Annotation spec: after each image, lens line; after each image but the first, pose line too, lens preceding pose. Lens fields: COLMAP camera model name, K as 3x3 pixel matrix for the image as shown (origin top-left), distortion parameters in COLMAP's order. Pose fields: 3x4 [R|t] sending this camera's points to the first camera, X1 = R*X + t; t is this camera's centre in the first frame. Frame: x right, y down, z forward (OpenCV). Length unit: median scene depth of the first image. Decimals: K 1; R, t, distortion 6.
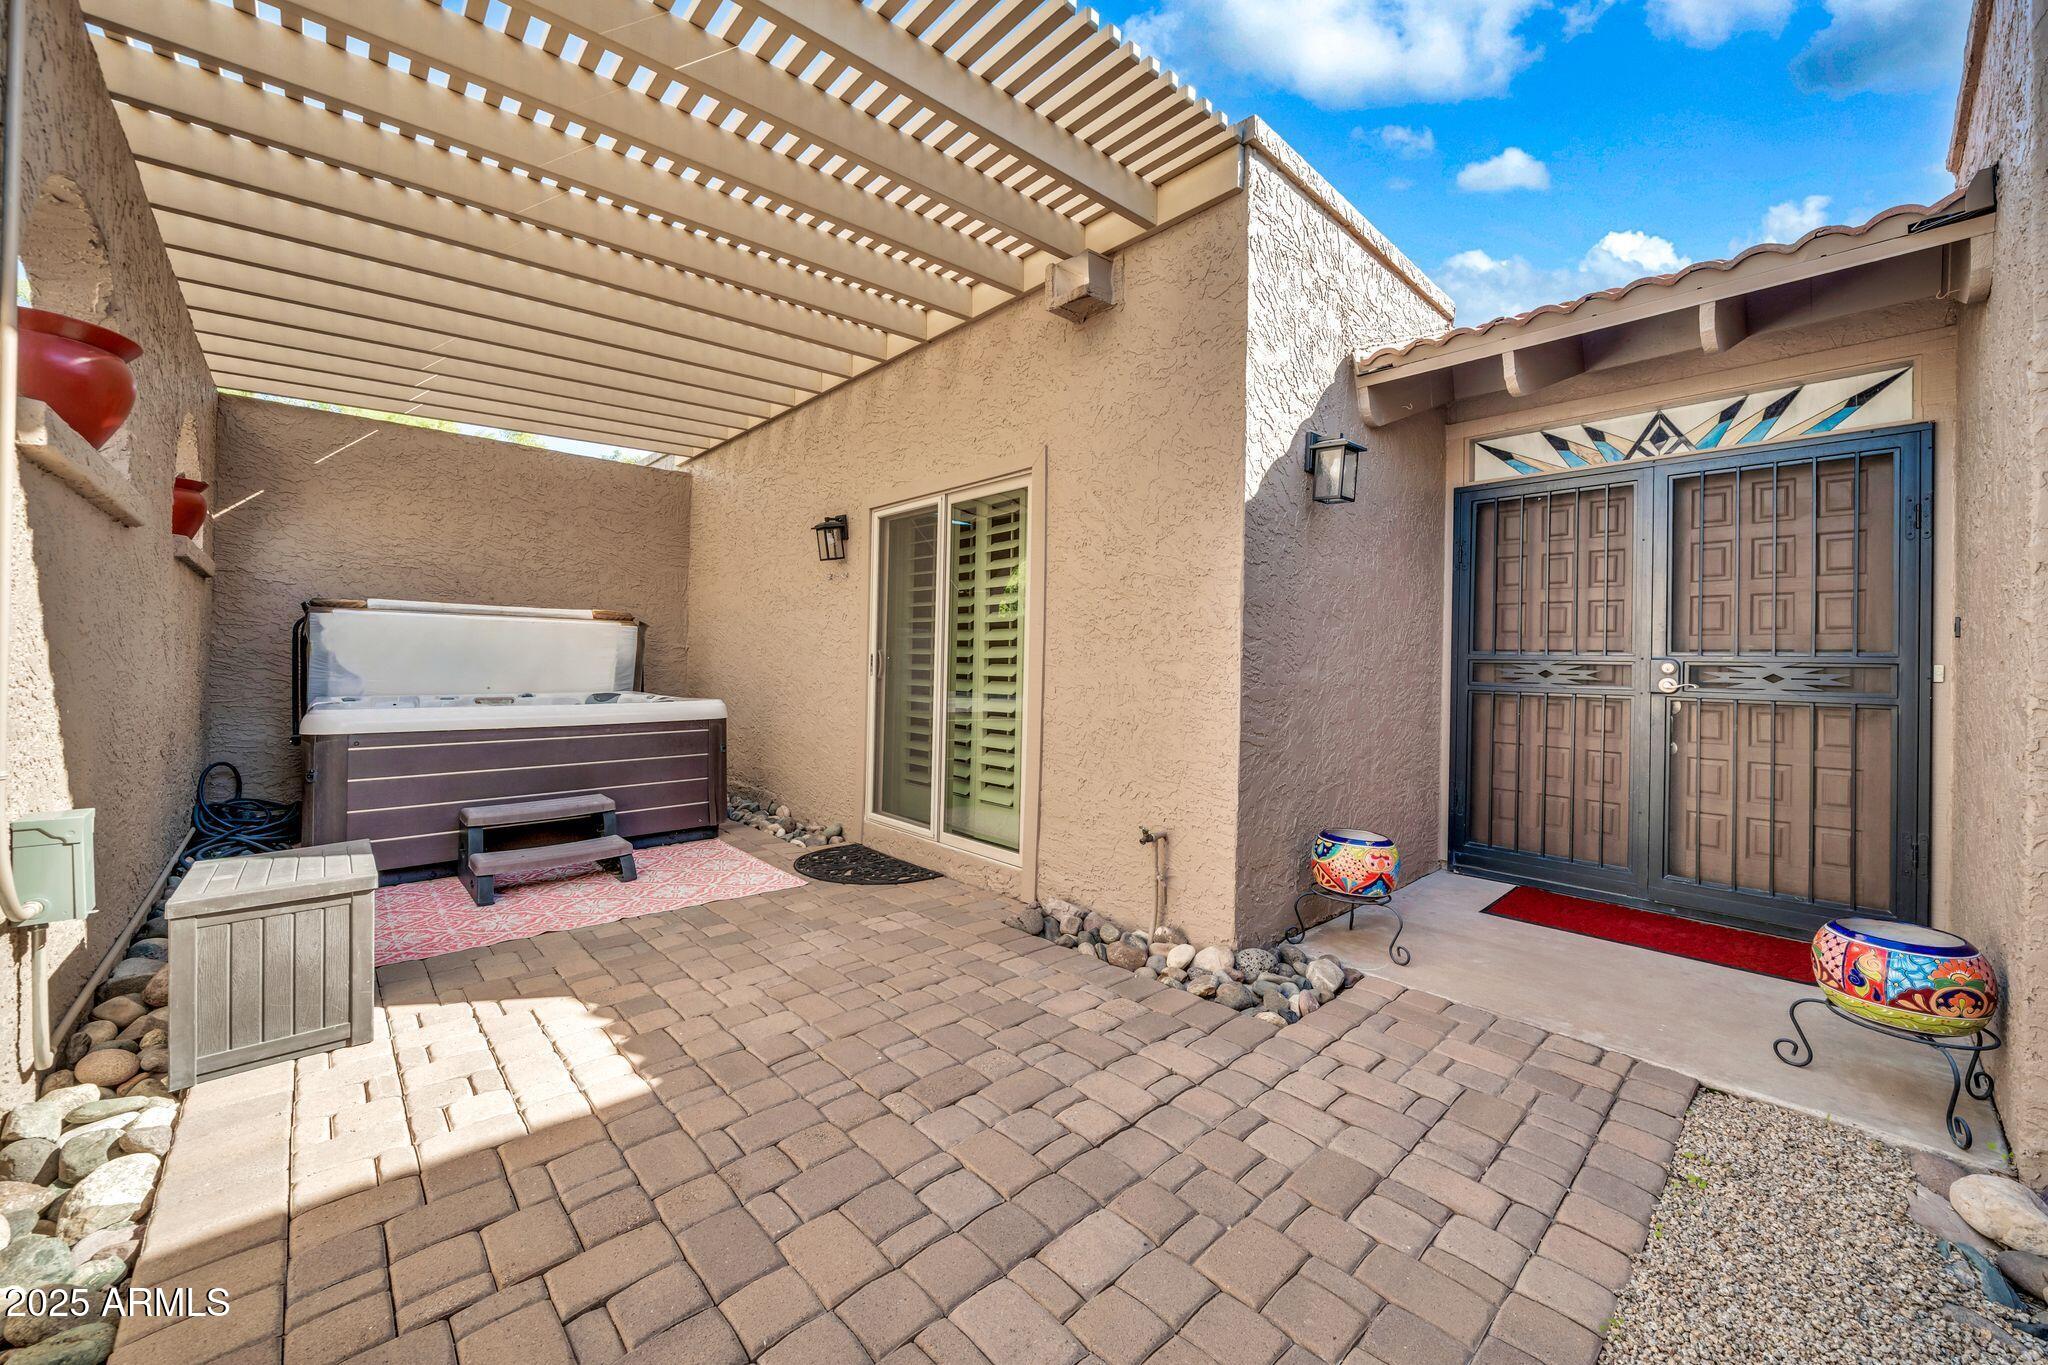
lens RADIAL K [[774.8, 0, 1026.2], [0, 774.8, 658.9], [0, 0, 1]] dist [0.000314, 0.000034]
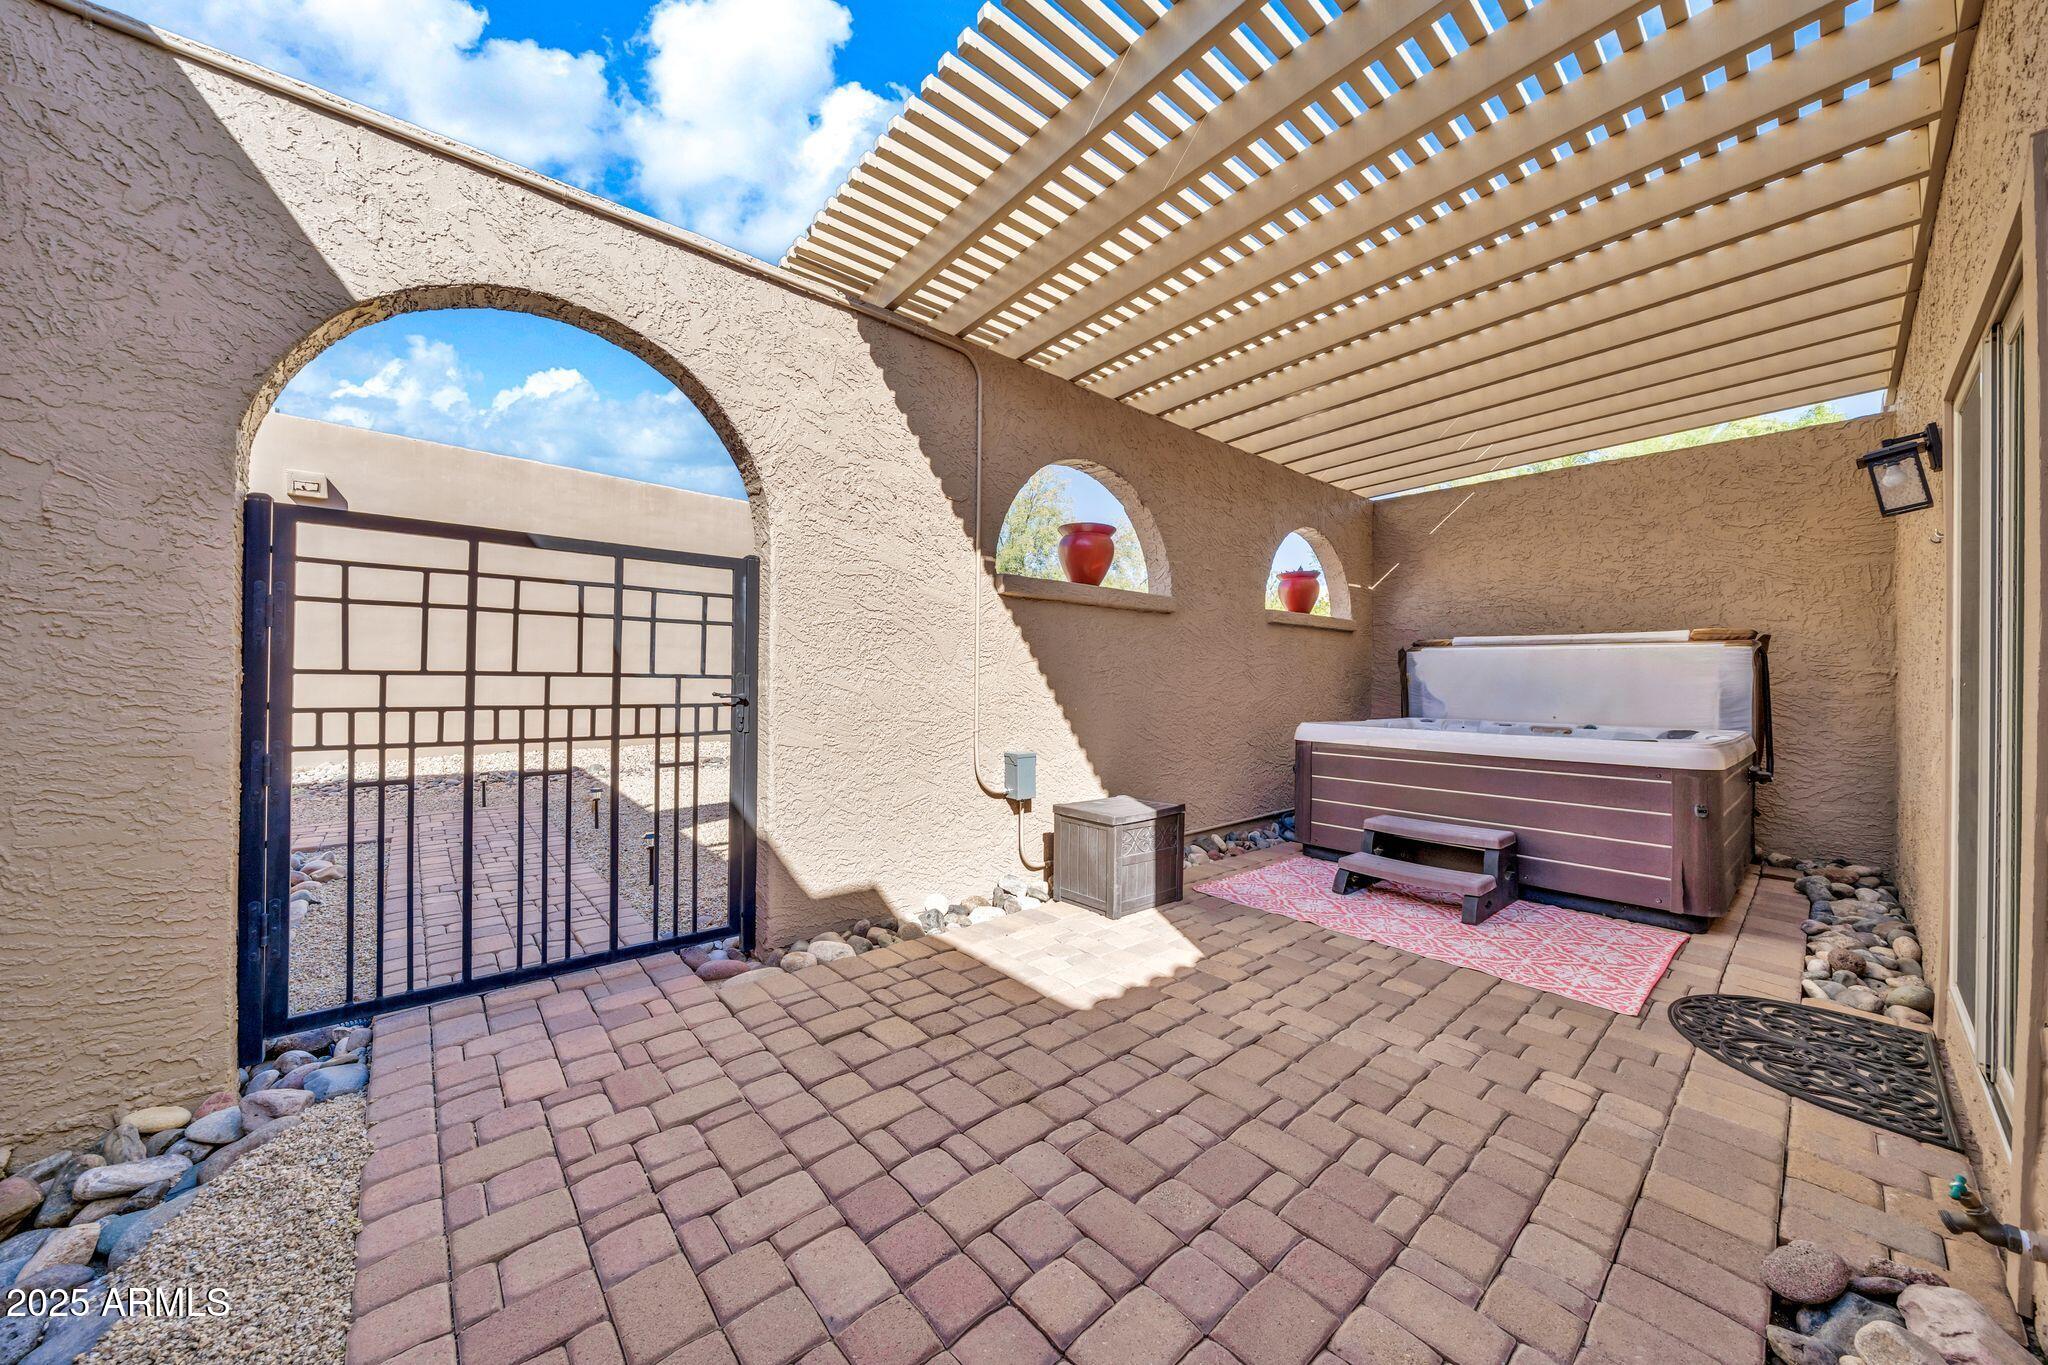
lens RADIAL K [[708.4, 0, 988.7], [0, 708.4, 674.5], [0, 0, 1]] dist [-0.000823, -0.000045]
pose [[-0.055712, -0.017936, -0.998286, 0.291298], [-0.006901, 0.999822, -0.017579, 0.003558], [0.998423, 0.005910, -0.055826, 0.361587]]
